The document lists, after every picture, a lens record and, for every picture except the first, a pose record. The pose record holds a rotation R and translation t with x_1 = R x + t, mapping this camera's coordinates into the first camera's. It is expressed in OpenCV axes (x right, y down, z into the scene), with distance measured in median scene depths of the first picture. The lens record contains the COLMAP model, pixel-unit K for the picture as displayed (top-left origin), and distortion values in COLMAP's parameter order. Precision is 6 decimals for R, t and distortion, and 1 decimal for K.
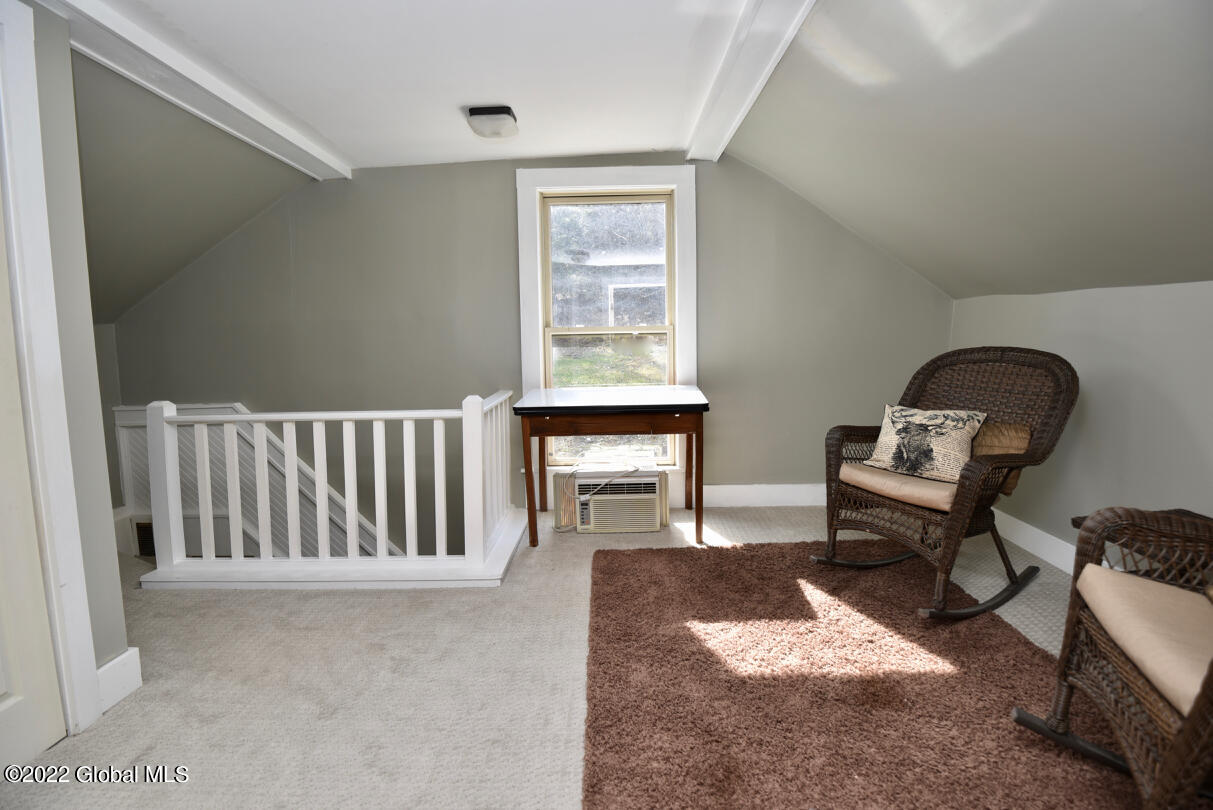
lens RADIAL K [[597.5, 0, 609.2], [0, 597.5, 399.7], [0, 0, 1]] dist [-0.027080, -0.002444]
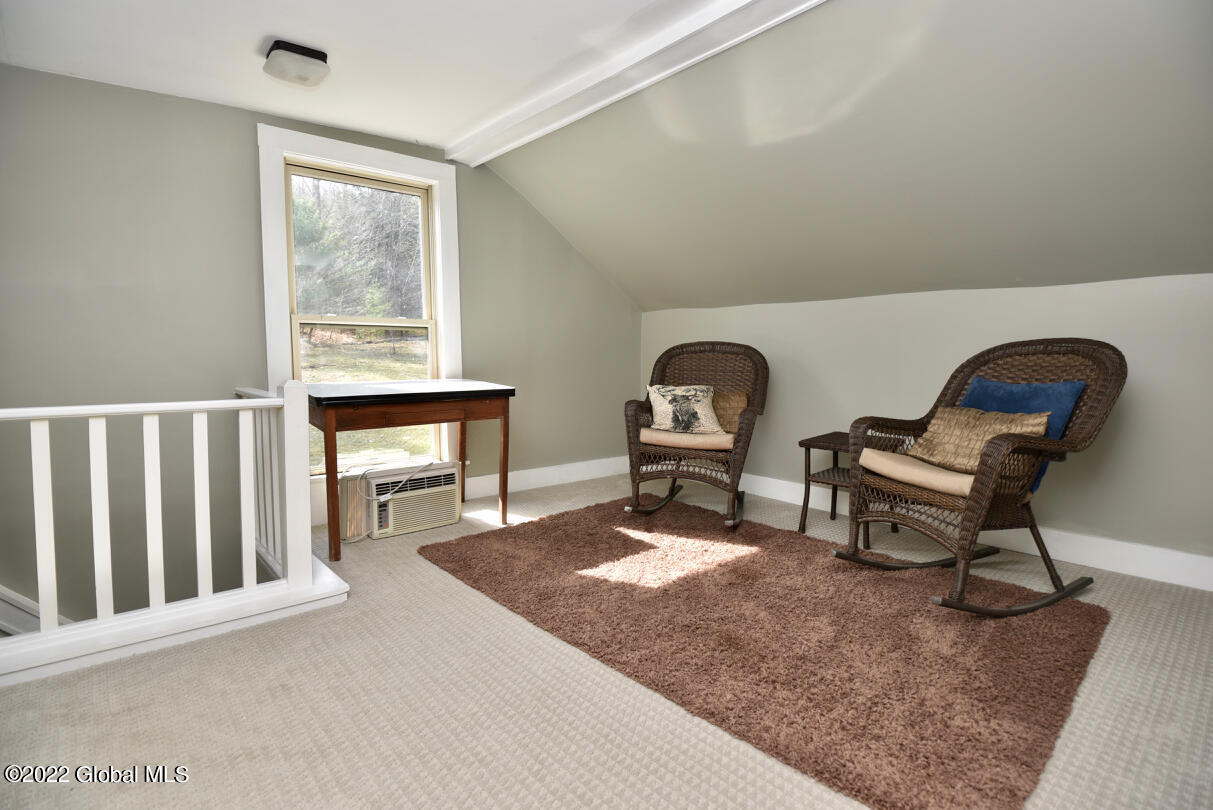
lens RADIAL K [[597.5, 0, 619.8], [0, 597.5, 401.7], [0, 0, 1]] dist [-0.027080, -0.002444]
pose [[0.737350, -0.030672, 0.674814, -0.417746], [0.062262, 0.997802, -0.022679, 0.065021], [-0.672636, 0.058738, 0.737639, 0.082599]]
